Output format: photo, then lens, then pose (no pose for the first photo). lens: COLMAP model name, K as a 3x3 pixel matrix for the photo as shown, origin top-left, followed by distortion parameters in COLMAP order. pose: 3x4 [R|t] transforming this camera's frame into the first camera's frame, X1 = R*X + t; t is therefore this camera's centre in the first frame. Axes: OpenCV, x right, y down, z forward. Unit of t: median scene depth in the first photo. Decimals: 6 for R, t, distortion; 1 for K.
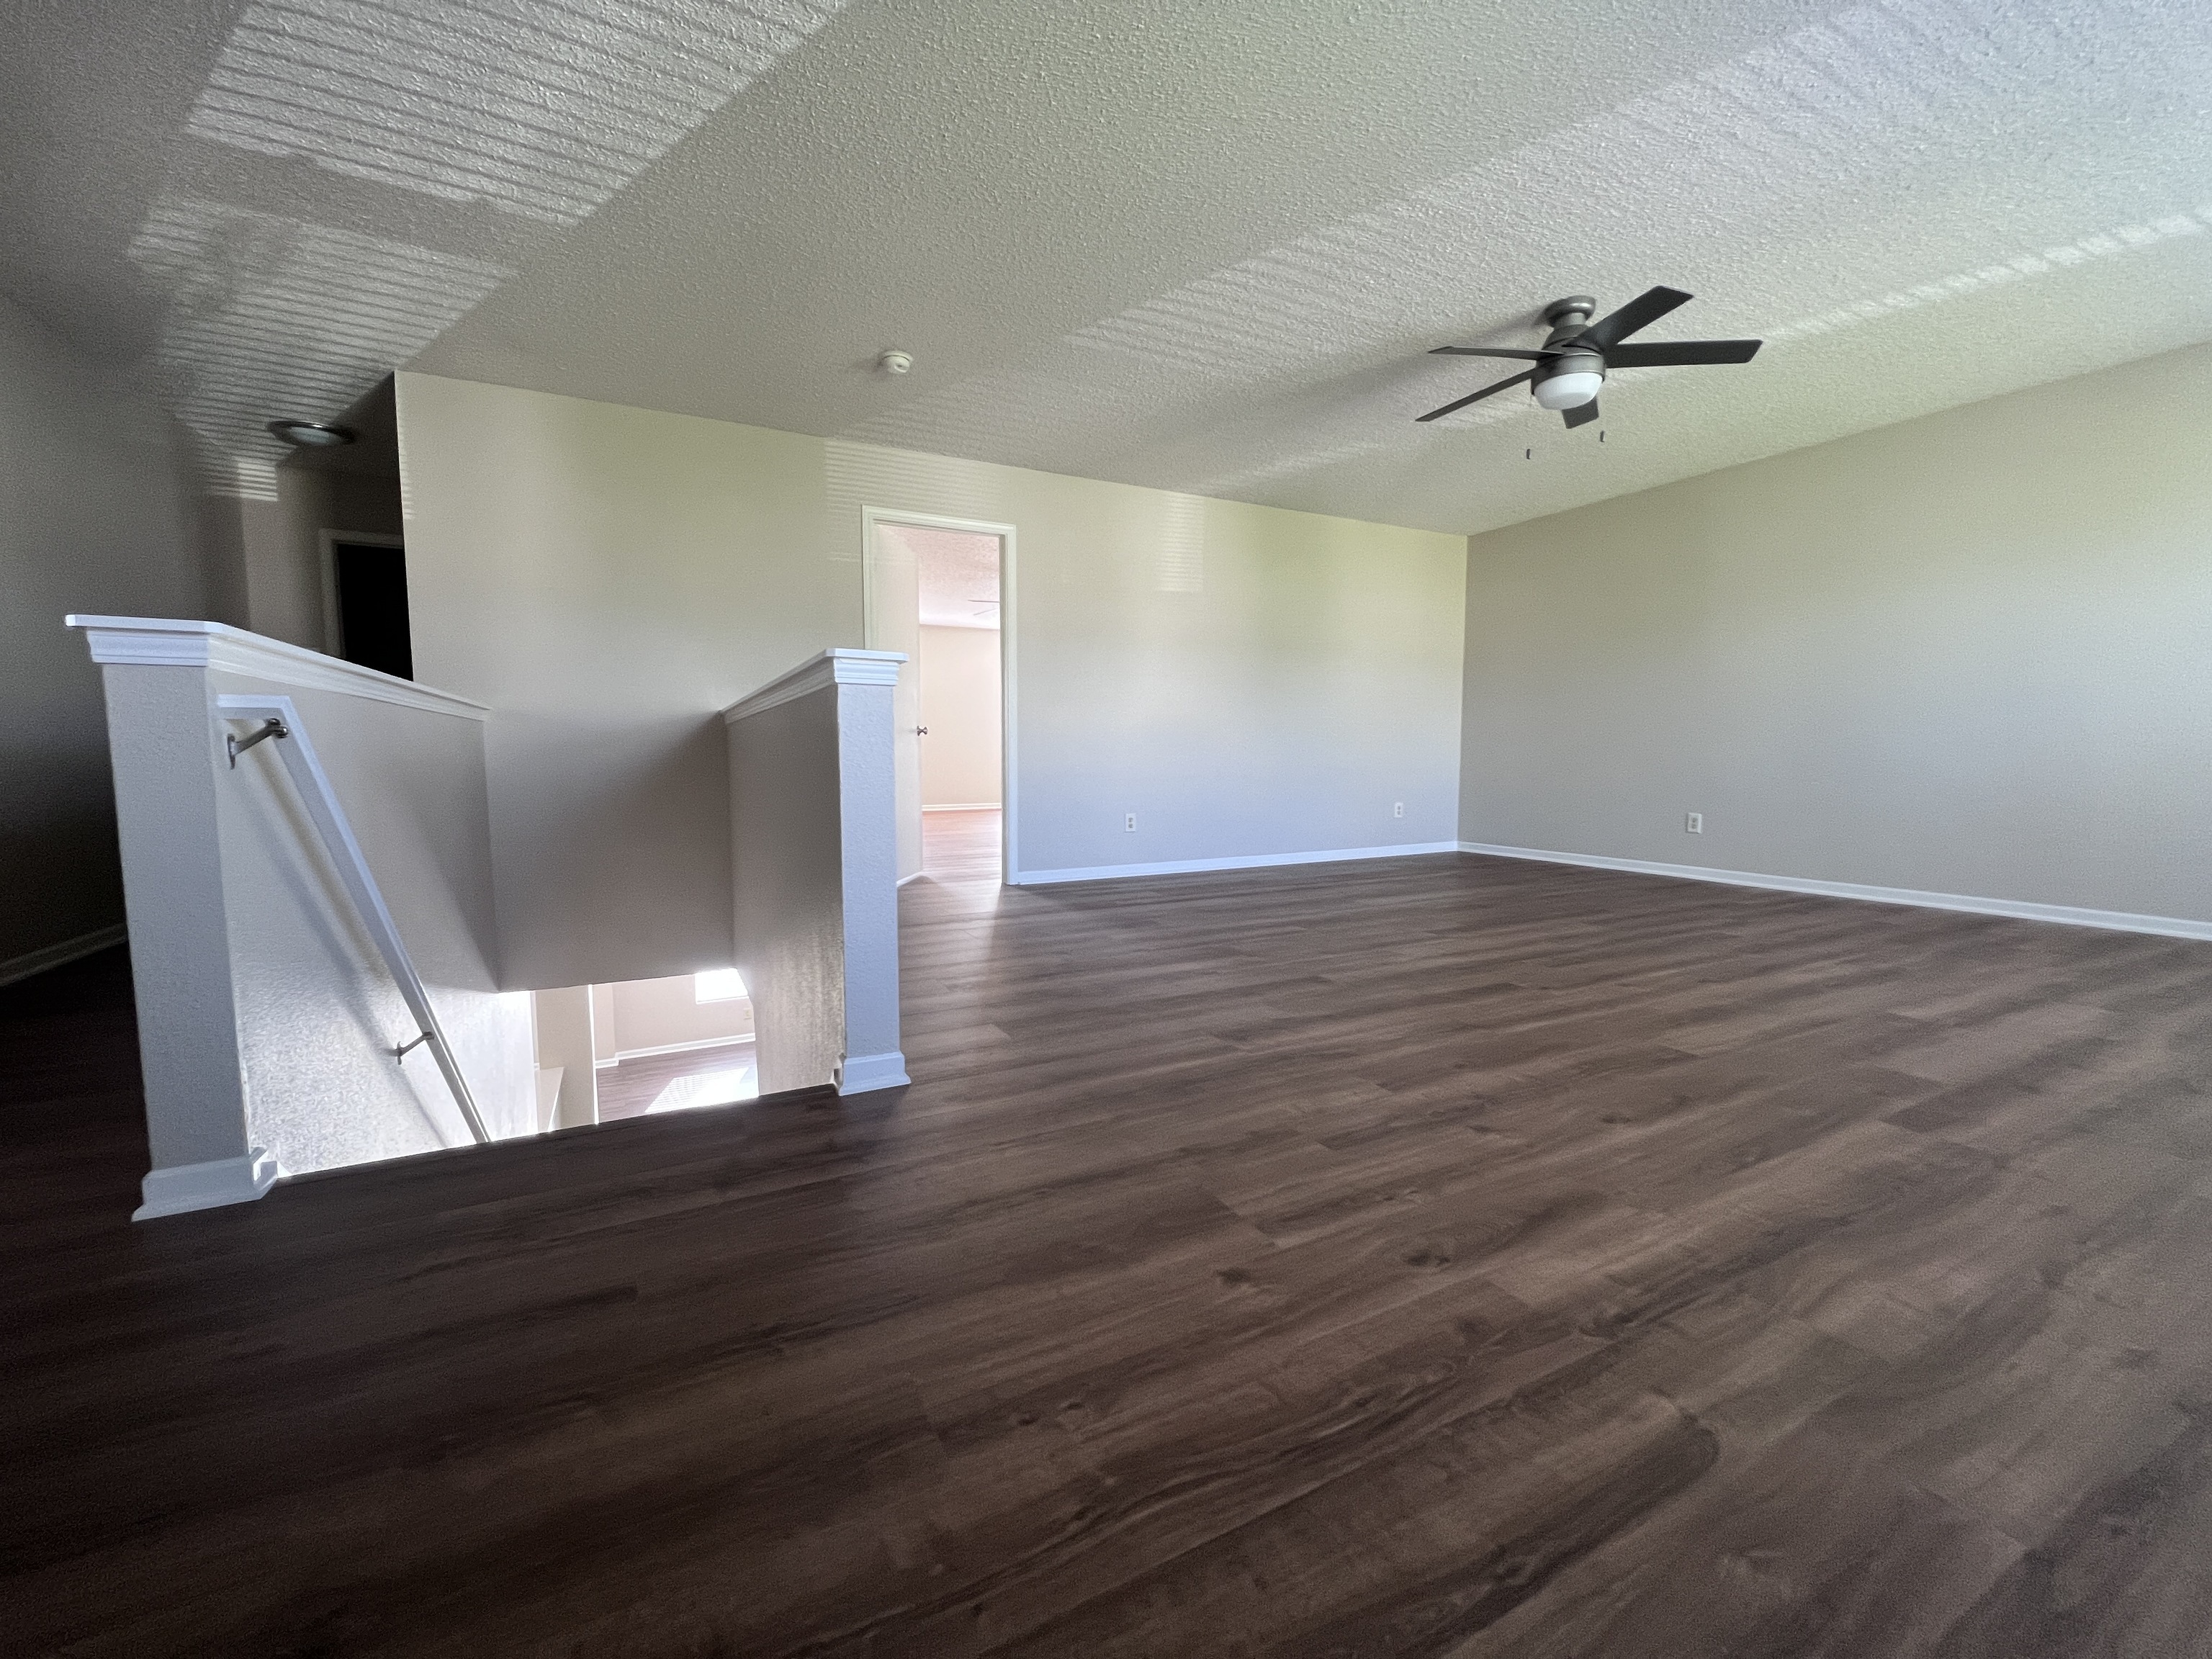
lens RADIAL K [[884.4, 0, 1113.5], [0, 884.4, 822.4], [0, 0, 1]] dist [-0.000874, 0.000049]
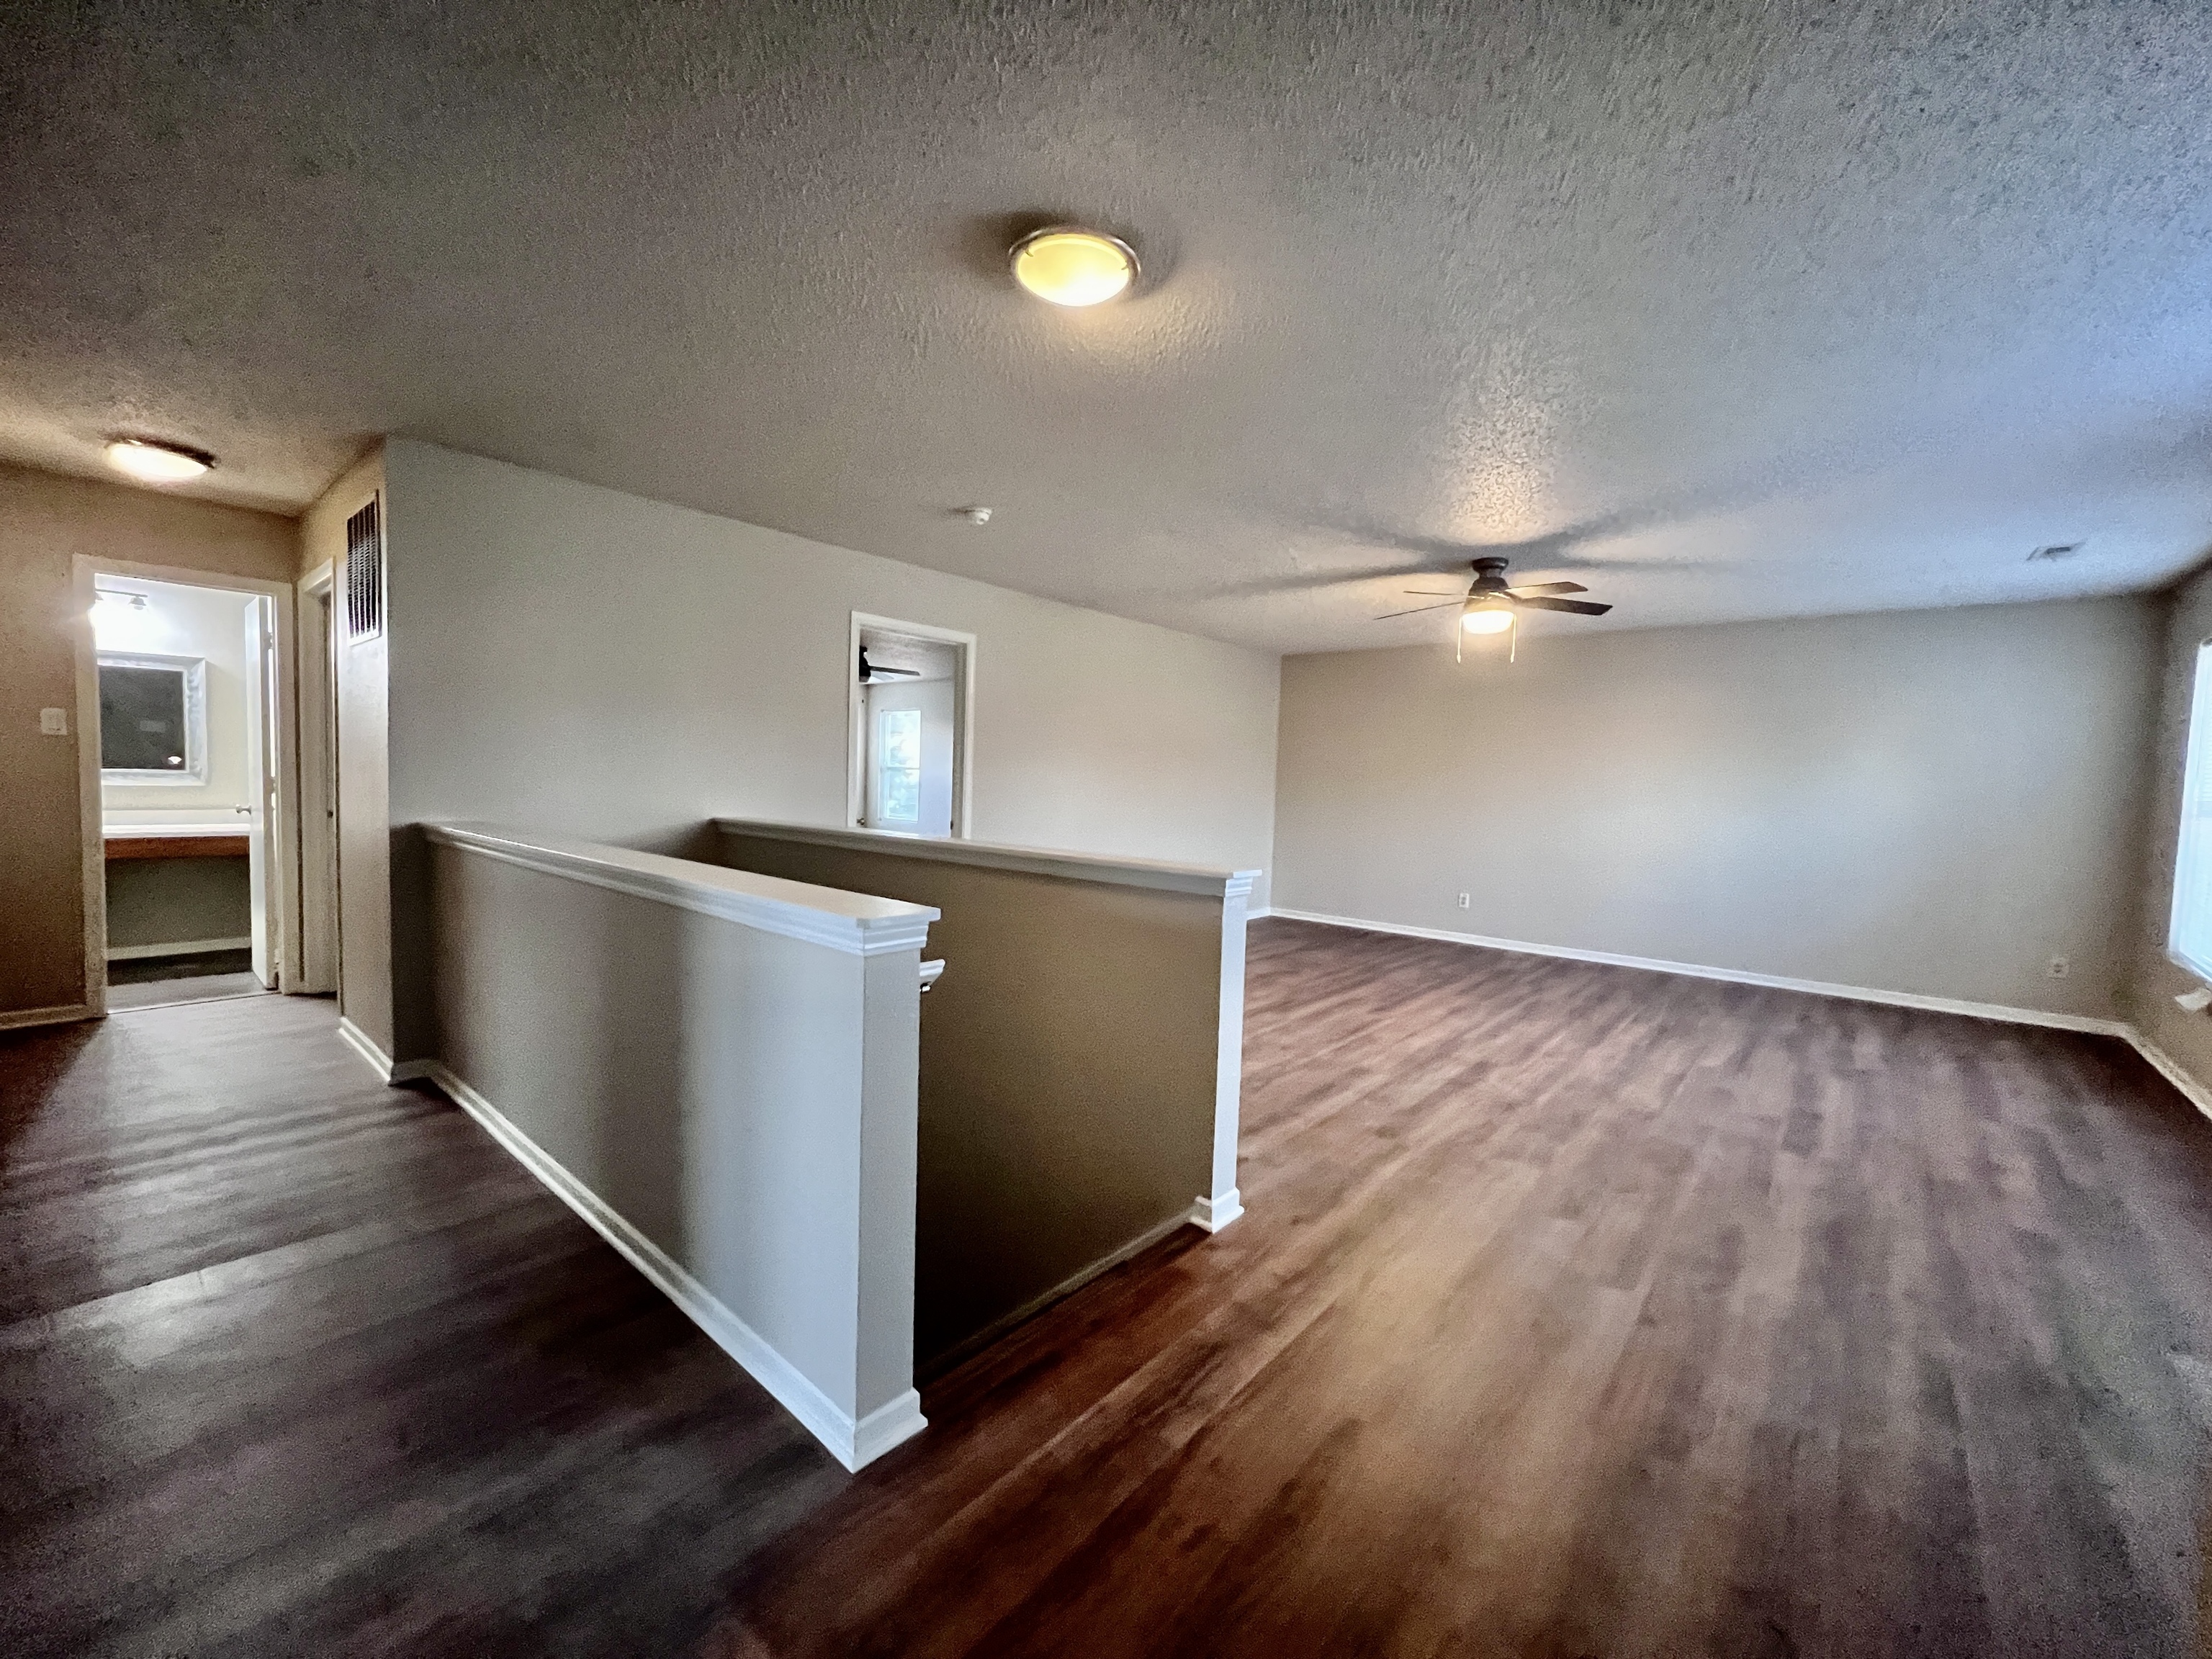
lens RADIAL K [[891.8, 0, 1095.6], [0, 891.8, 823.7], [0, 0, 1]] dist [-0.002876, -0.000748]
pose [[0.930423, 0.010691, 0.366332, -0.898378], [-0.003089, 0.999768, -0.021330, -0.220069], [-0.366475, 0.018714, 0.930240, -0.082799]]
